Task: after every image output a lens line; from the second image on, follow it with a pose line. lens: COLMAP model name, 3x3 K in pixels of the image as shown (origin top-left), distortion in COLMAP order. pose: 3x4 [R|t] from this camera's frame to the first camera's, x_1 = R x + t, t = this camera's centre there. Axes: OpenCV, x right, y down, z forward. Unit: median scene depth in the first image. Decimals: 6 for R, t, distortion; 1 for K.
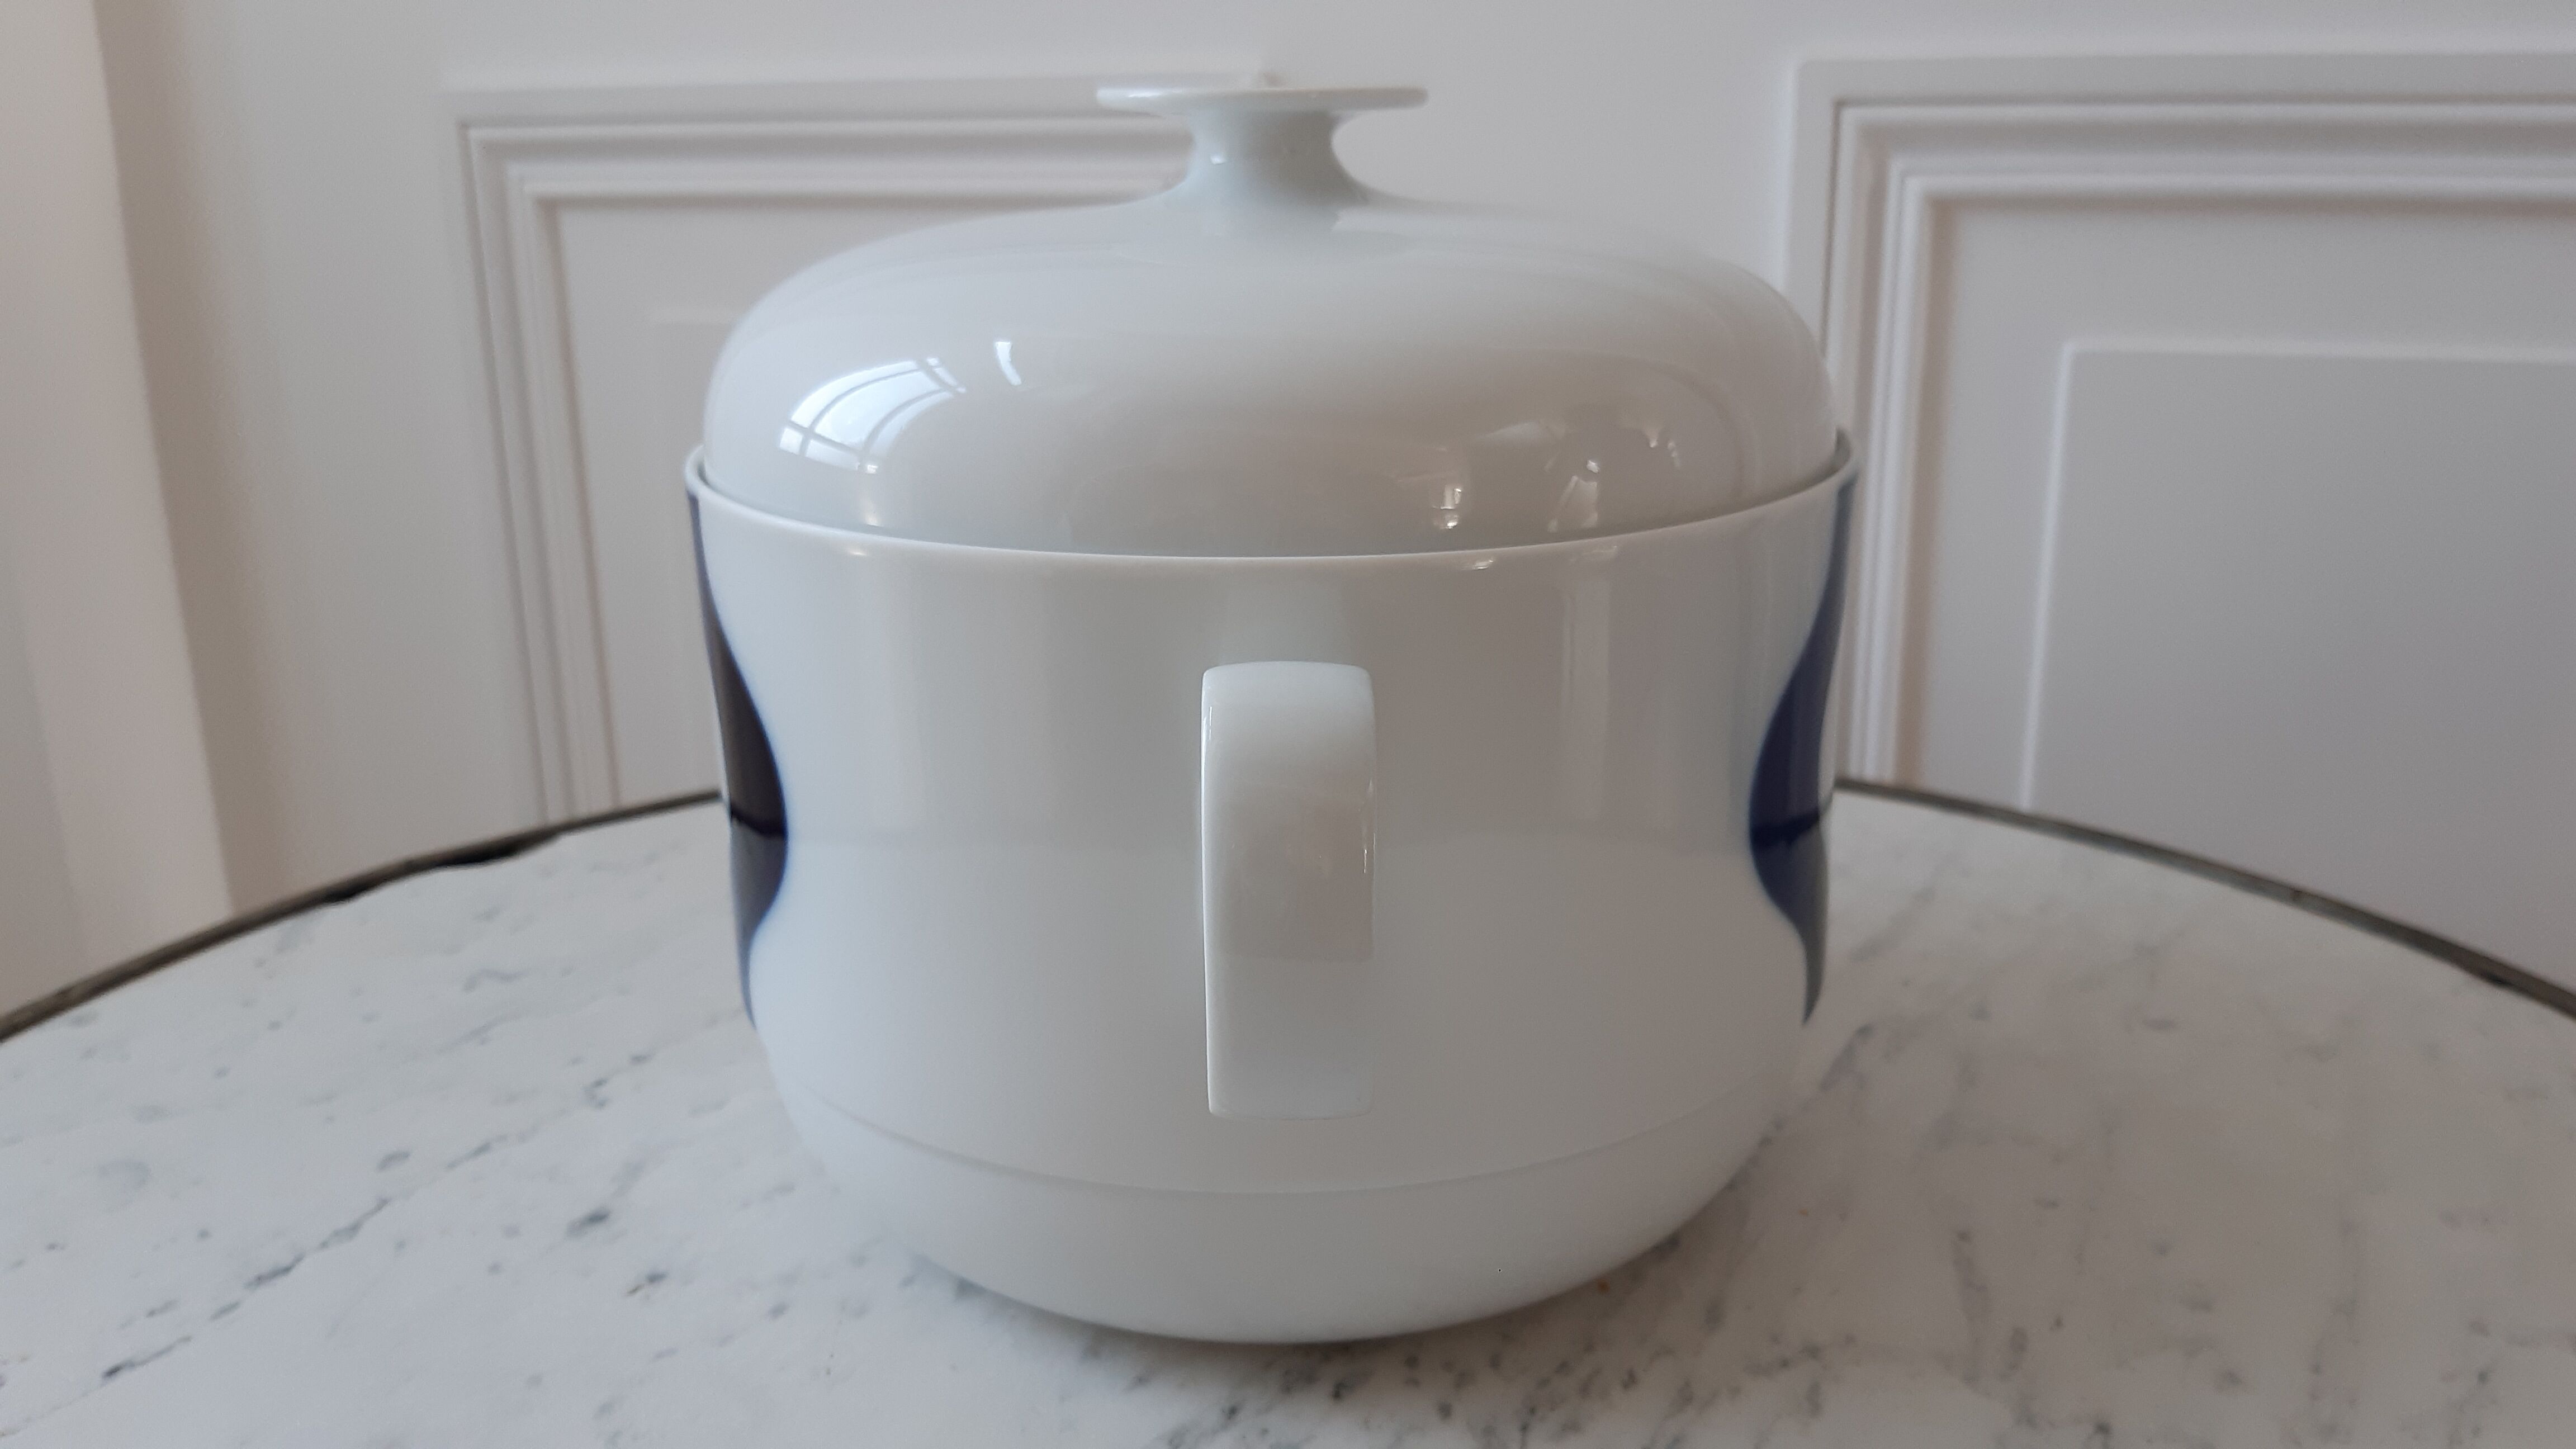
lens RADIAL K [[2044.2, 0, 1288.0], [0, 2044.2, 724.5], [0, 0, 1]] dist [0.024156, -0.095738]
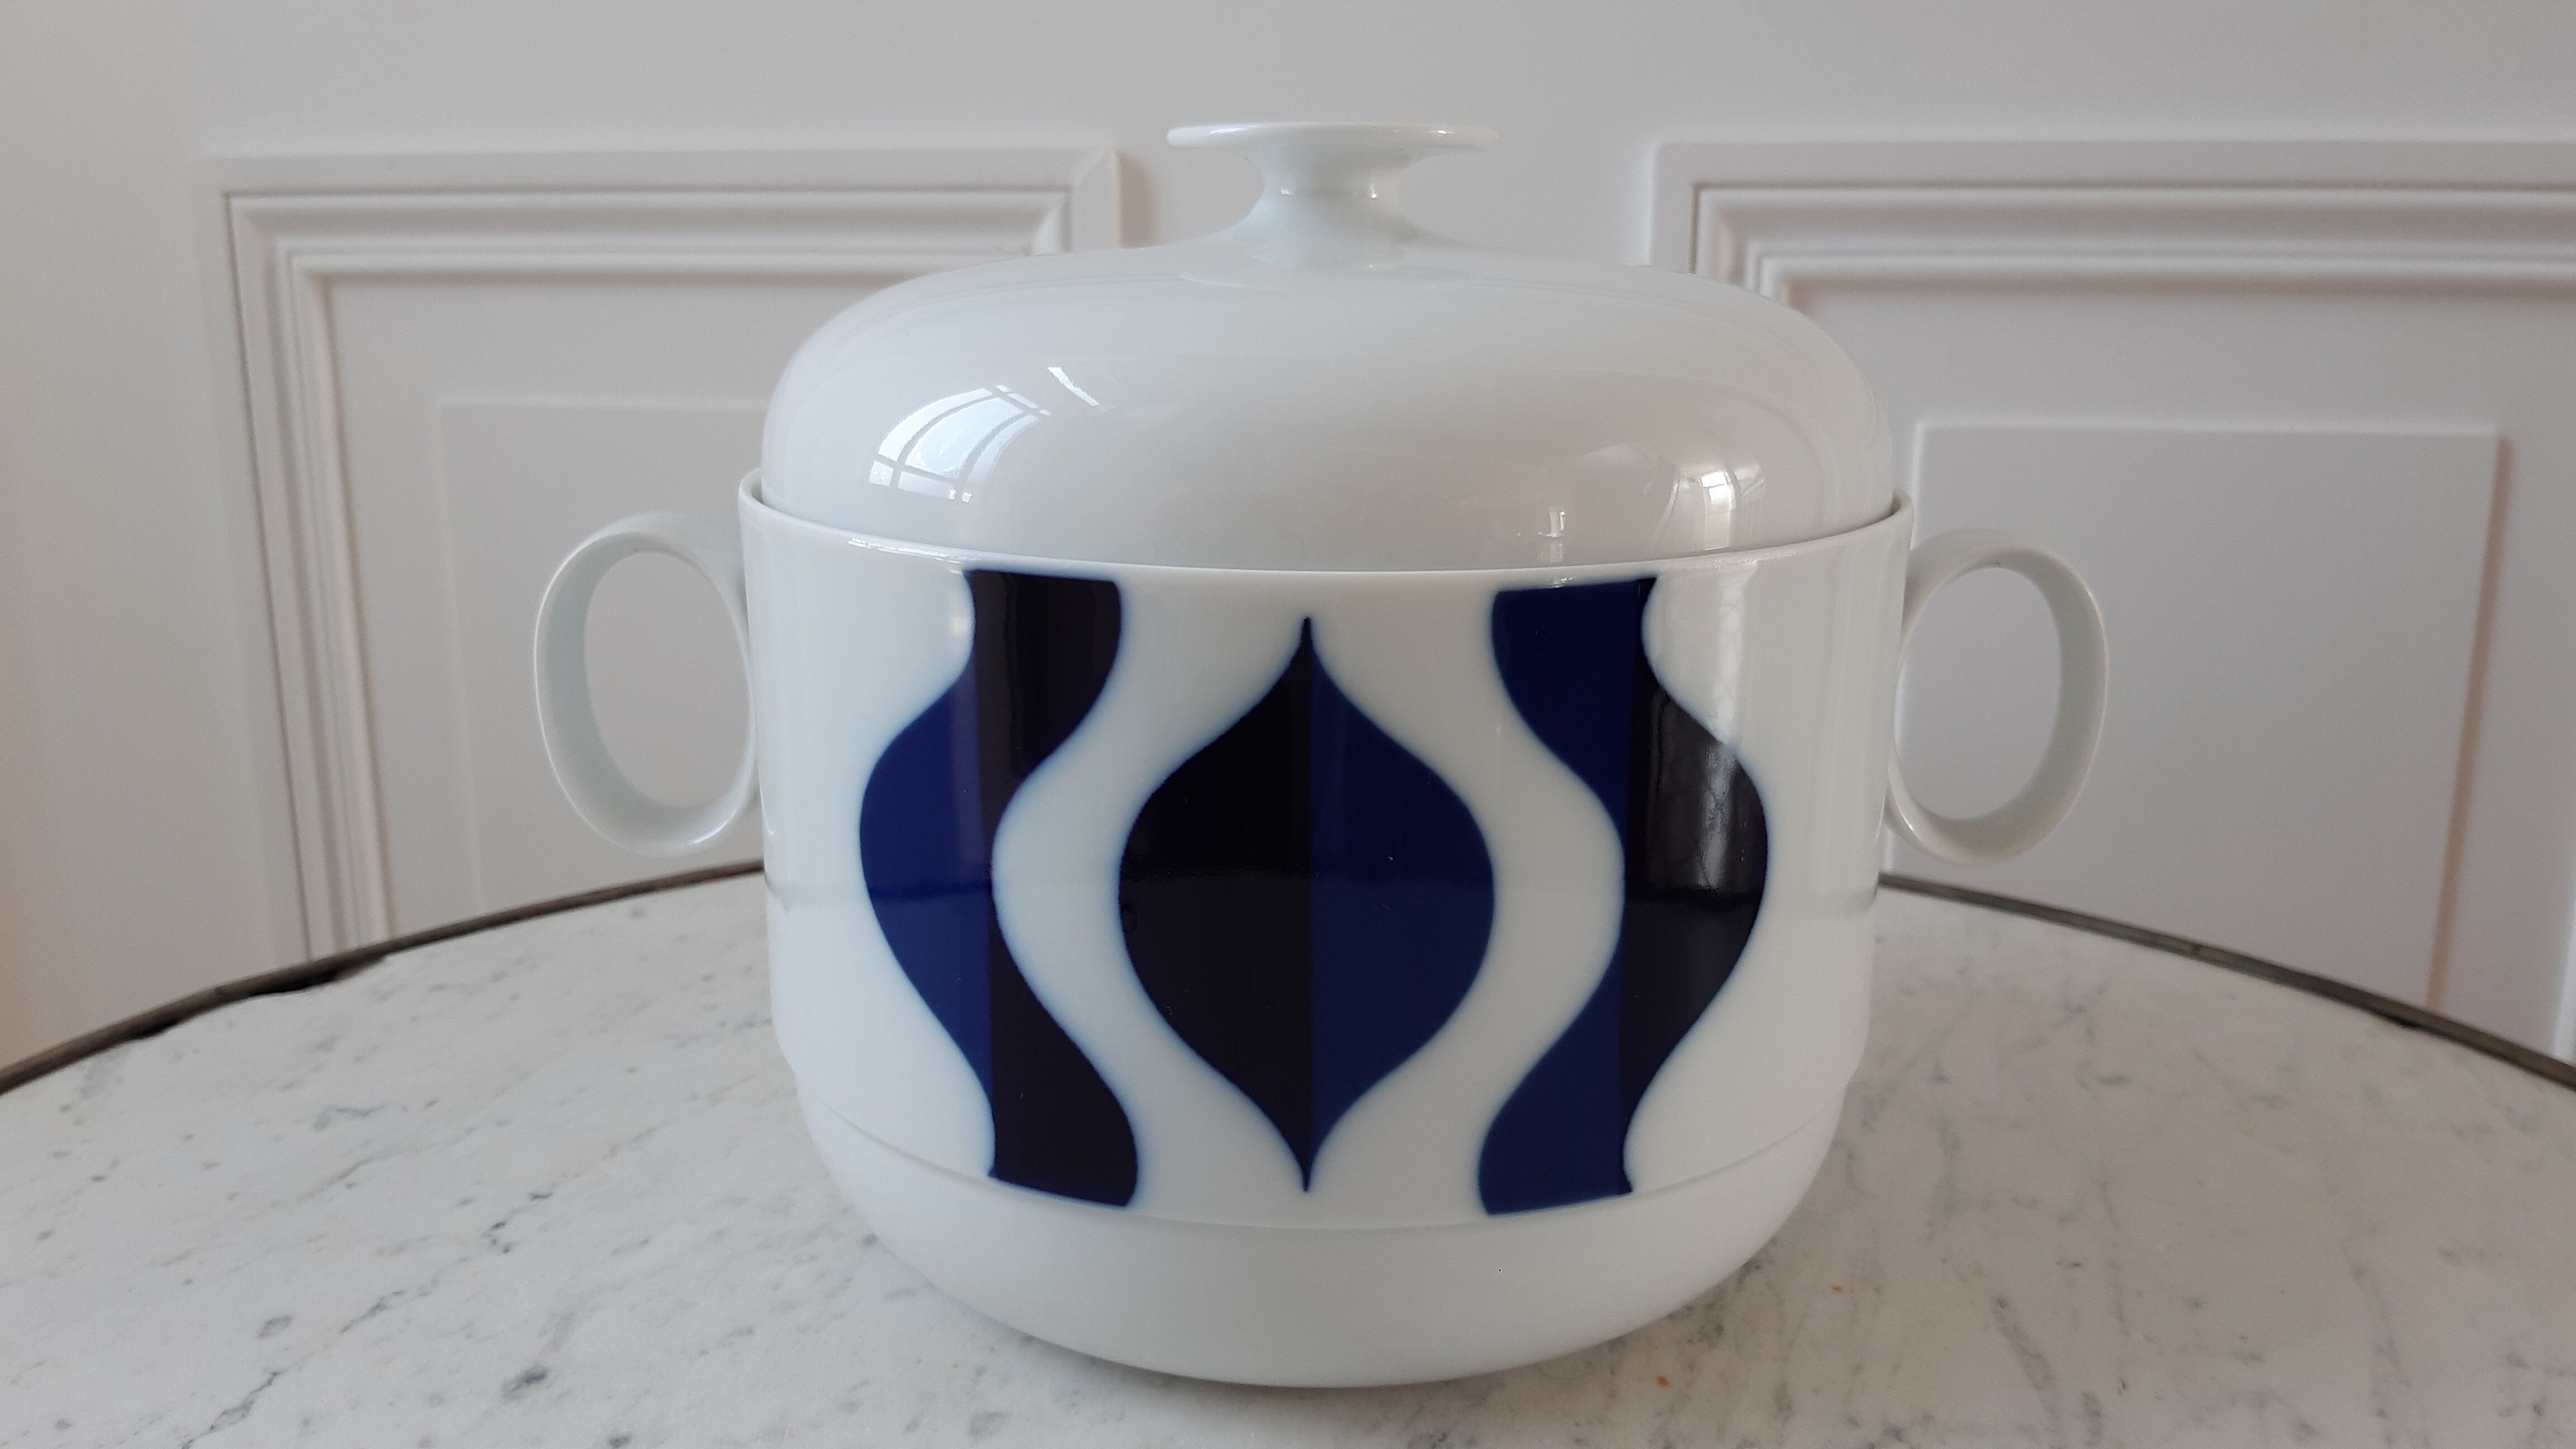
lens RADIAL K [[2044.2, 0, 1288.0], [0, 2044.2, 724.5], [0, 0, 1]] dist [0.024156, -0.095738]
pose [[0.989463, -0.020898, 0.143267, -0.137716], [0.028426, 0.998309, -0.050700, 0.014279], [-0.141965, 0.054238, 0.988385, 0.068997]]
